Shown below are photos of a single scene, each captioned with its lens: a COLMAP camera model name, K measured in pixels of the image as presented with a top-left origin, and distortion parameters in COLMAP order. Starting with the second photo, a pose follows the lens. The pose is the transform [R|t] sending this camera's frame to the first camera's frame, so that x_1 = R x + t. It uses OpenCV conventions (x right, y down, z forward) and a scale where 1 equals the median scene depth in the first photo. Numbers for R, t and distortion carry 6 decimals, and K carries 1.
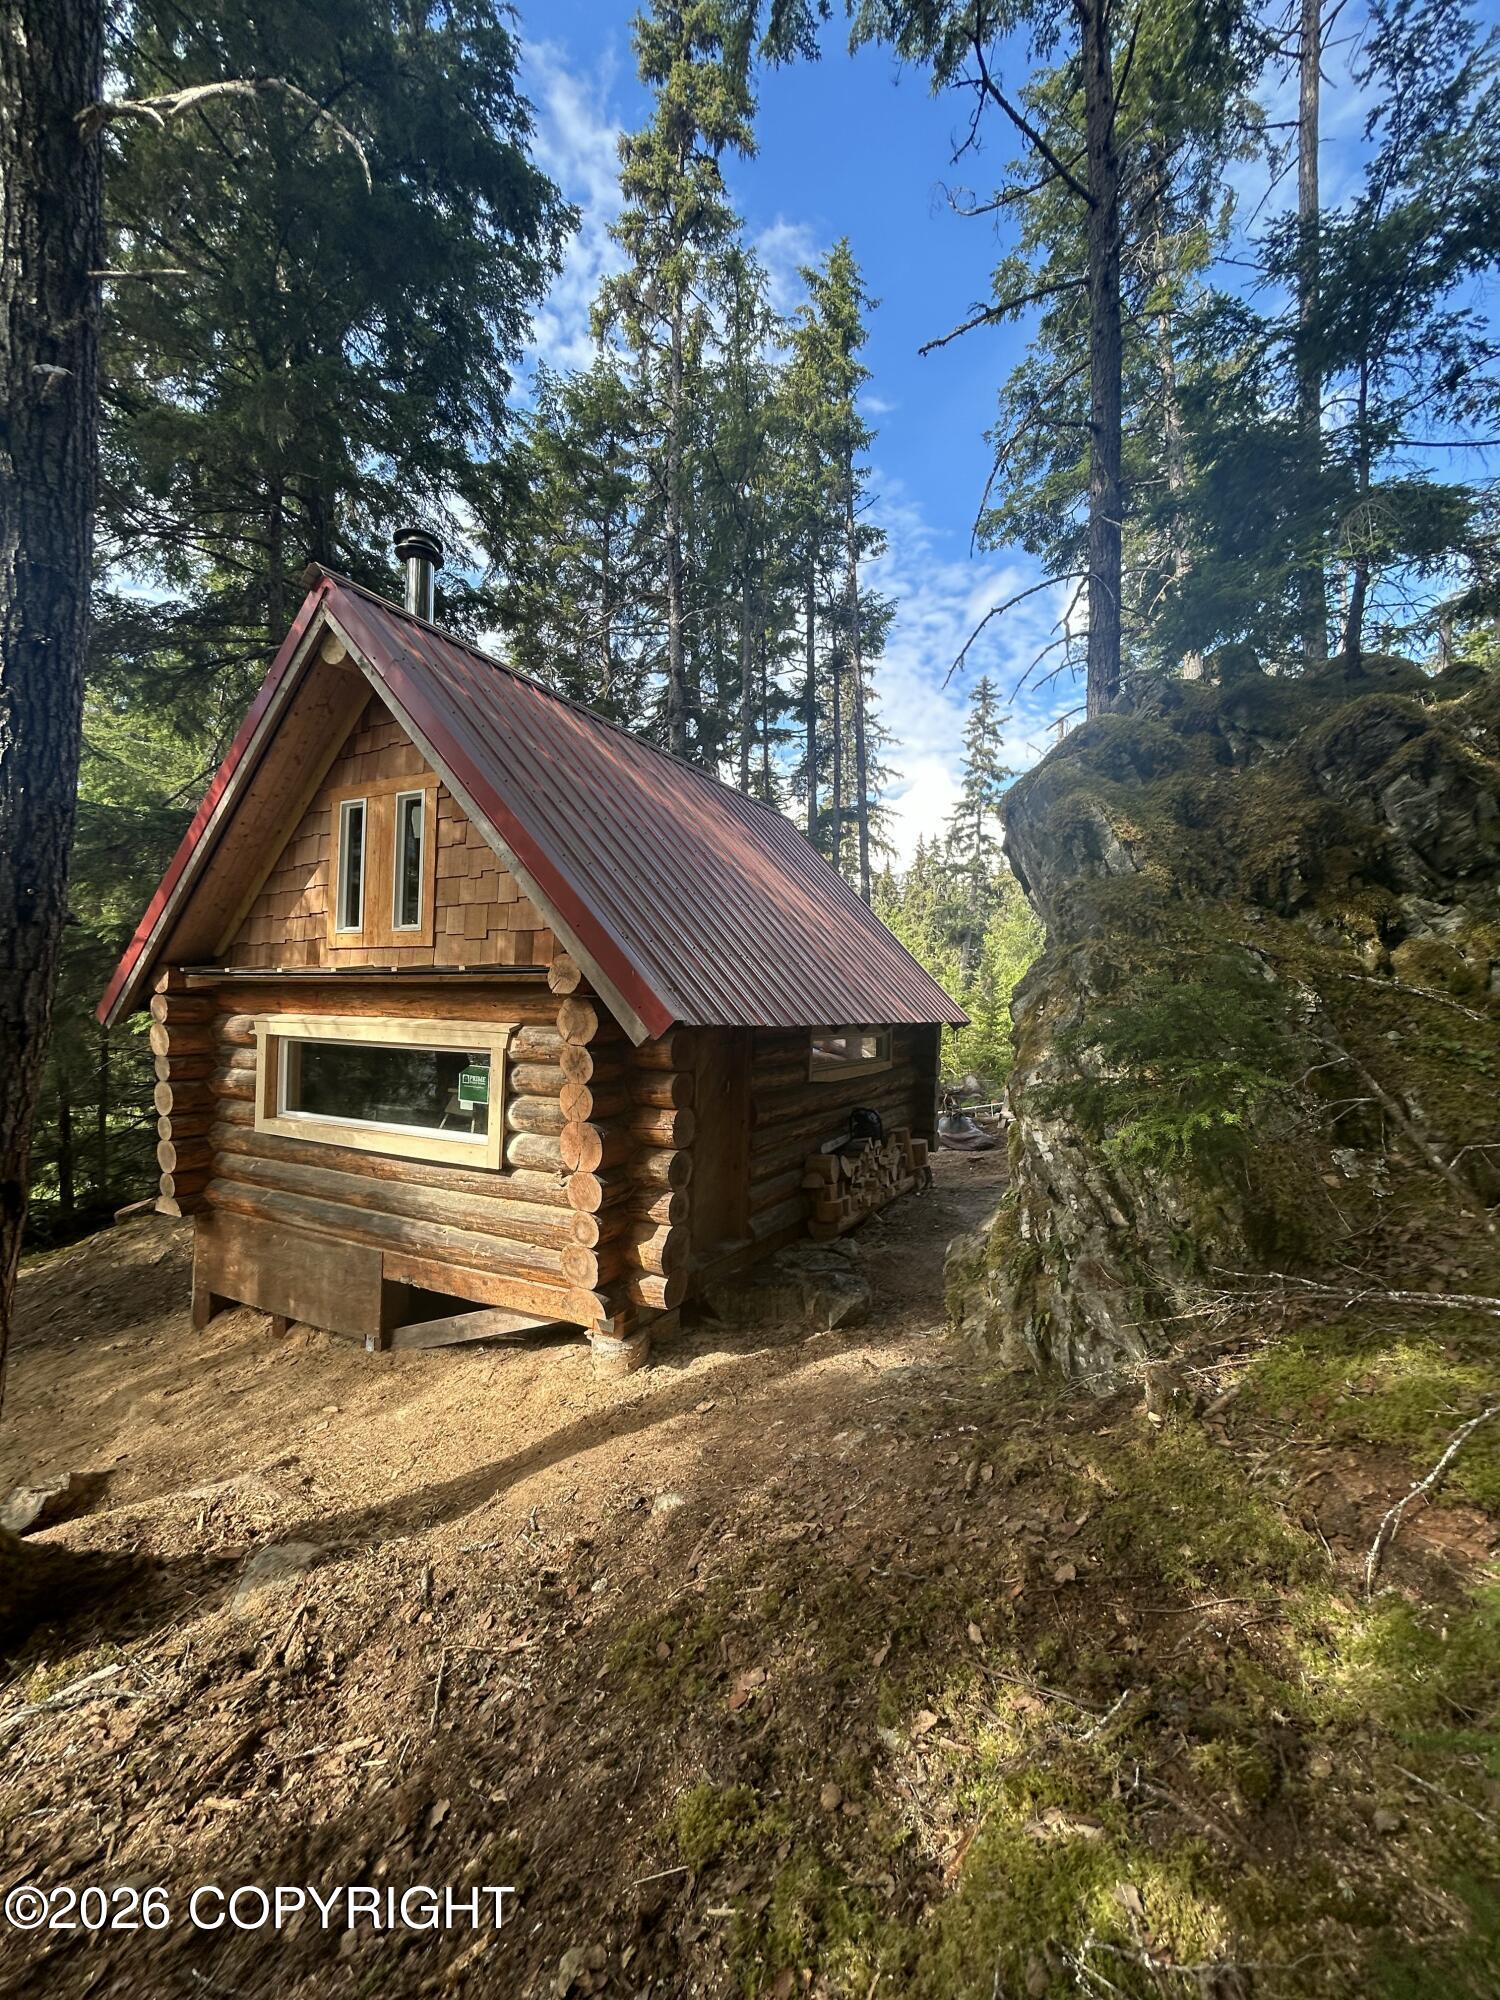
lens RADIAL K [[814.6, 0, 759.2], [0, 814.6, 996.4], [0, 0, 1]] dist [-0.000127, 0.002629]
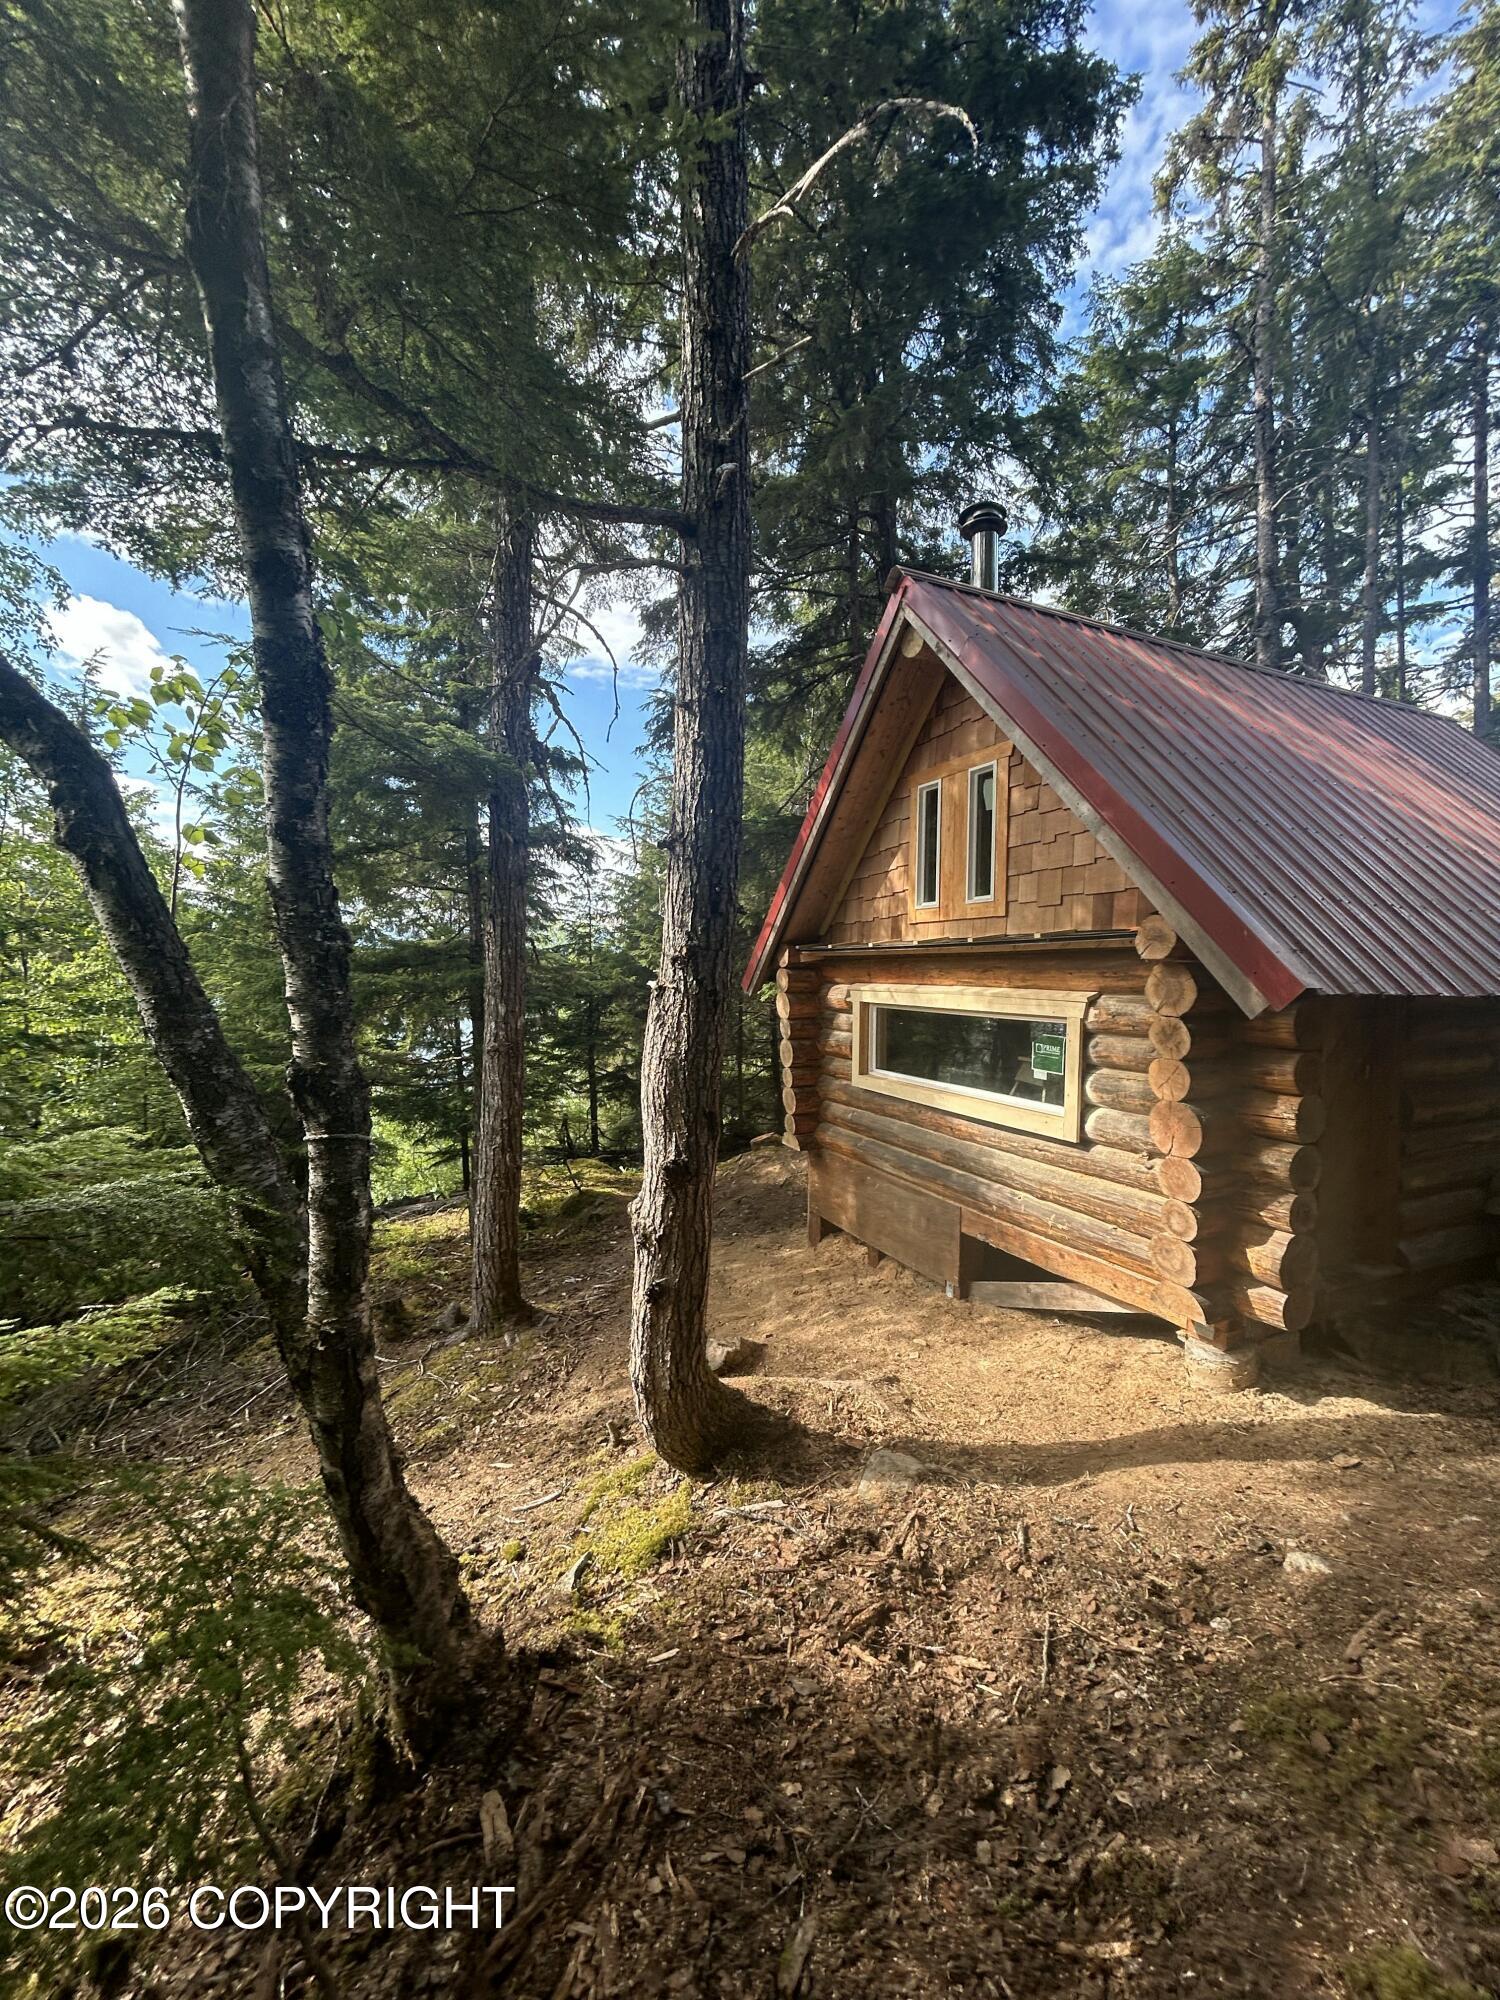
lens RADIAL K [[813.1, 0, 750.0], [0, 813.1, 1000.0], [0, 0, 1]] dist [0.002633, 0.000775]
pose [[0.791889, 0.006354, -0.610633, -0.034806], [0.019470, 0.999175, 0.035647, 0.000707], [0.610355, -0.040118, 0.791111, 0.005260]]
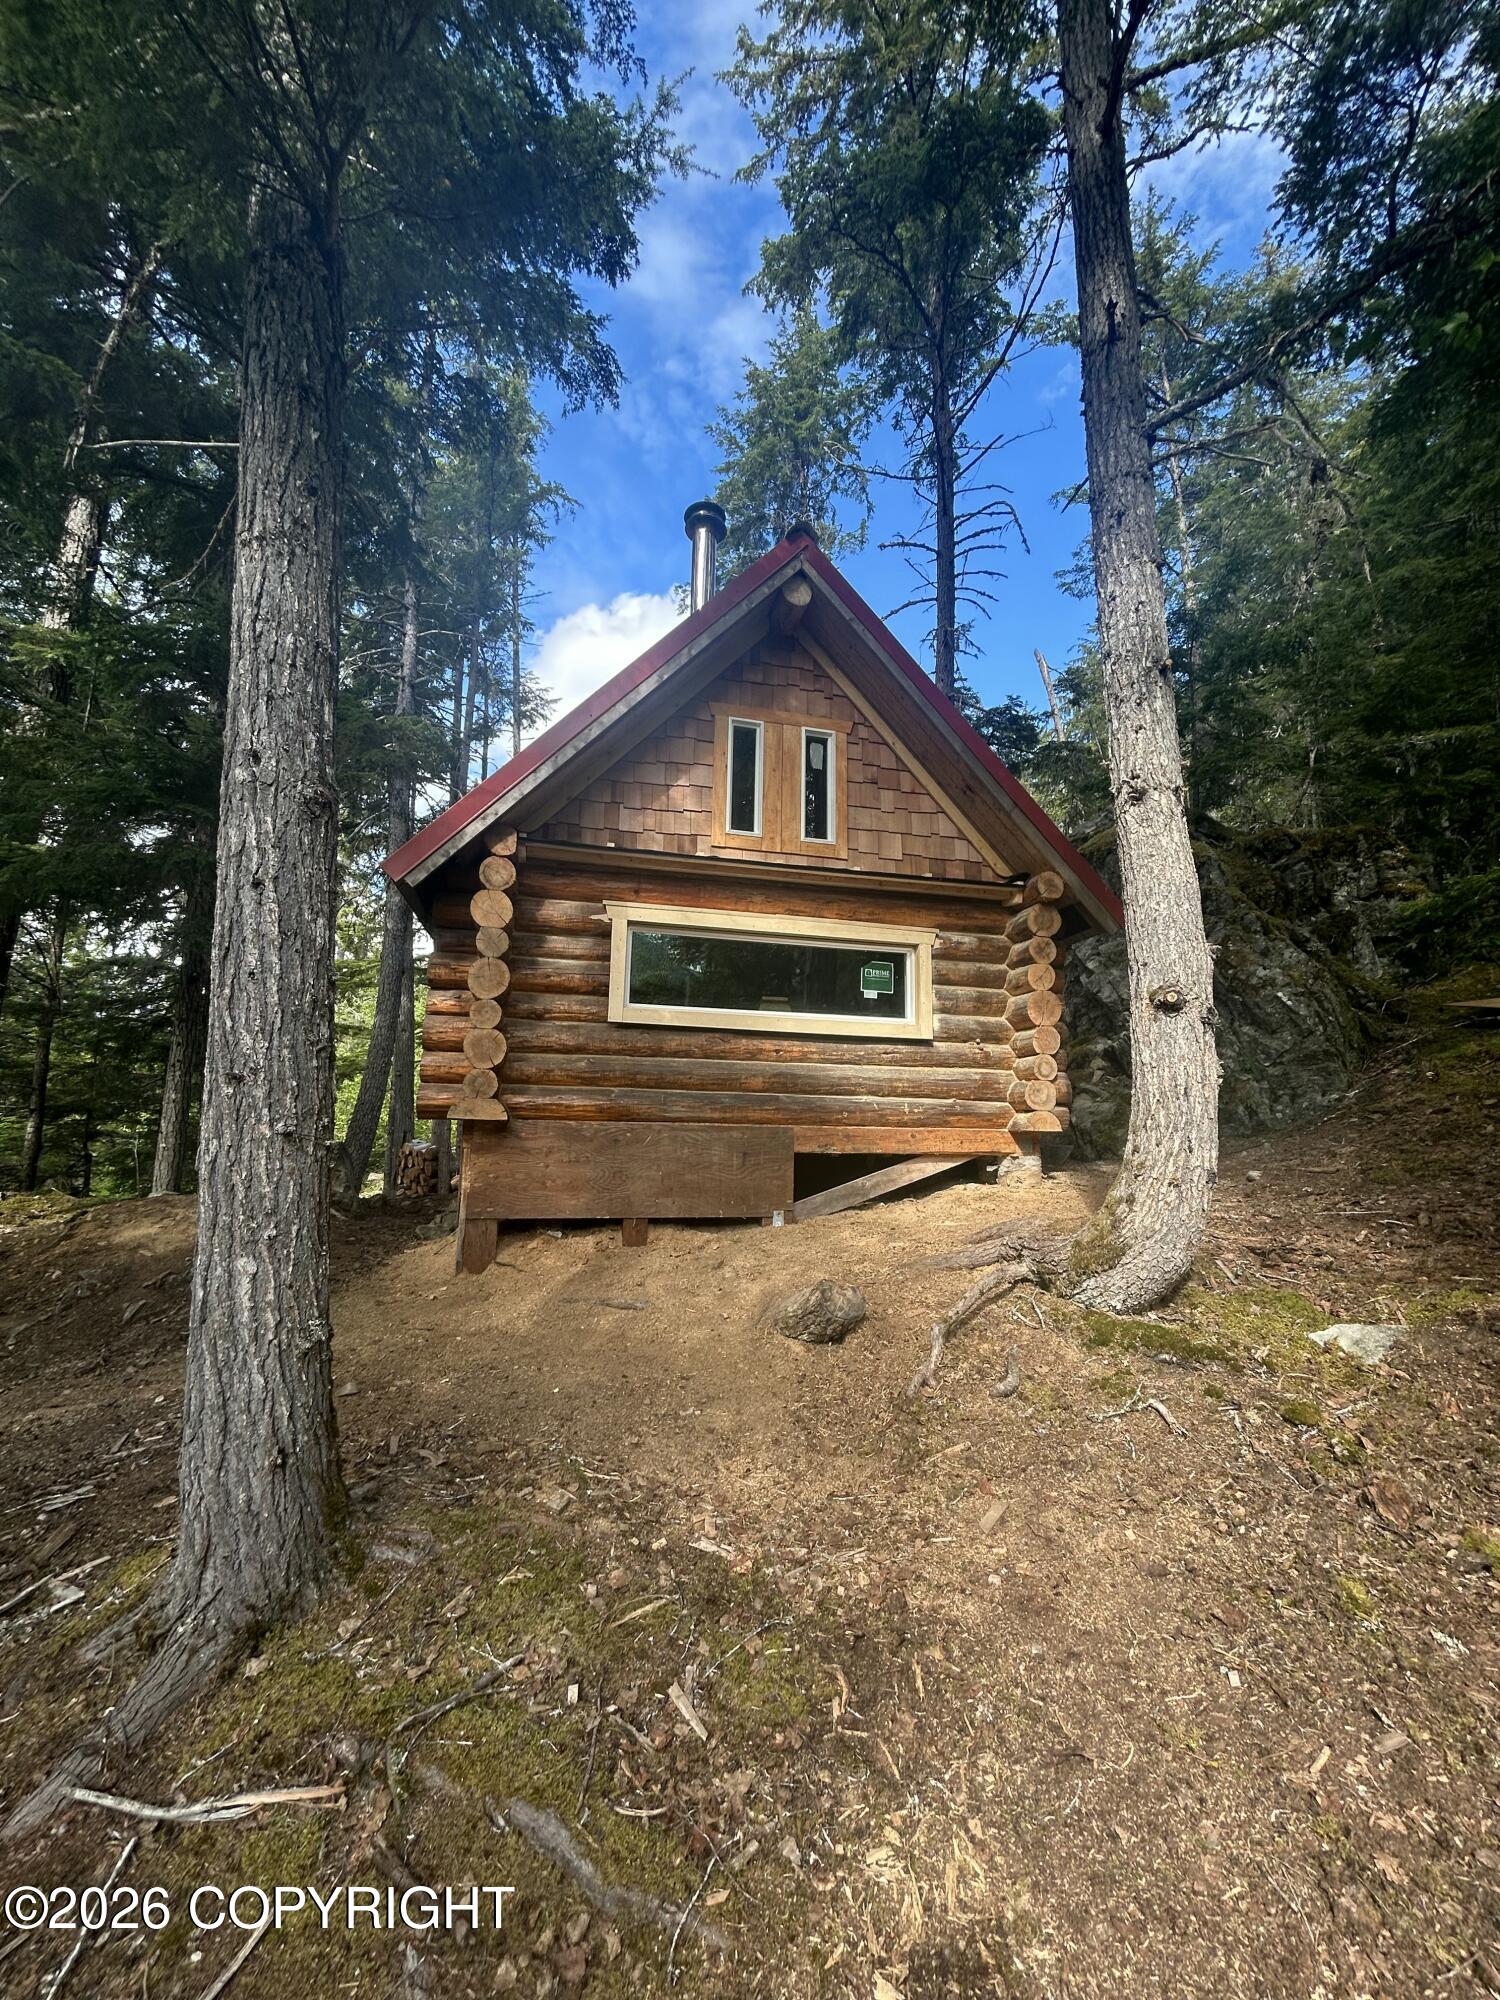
lens RADIAL K [[814.6, 0, 759.2], [0, 814.6, 996.4], [0, 0, 1]] dist [-0.000127, 0.002629]
pose [[0.760193, 0.102895, 0.641498, -1.216987], [-0.009918, 0.989102, -0.146896, 0.305820], [-0.649622, 0.105307, 0.752929, 0.208552]]
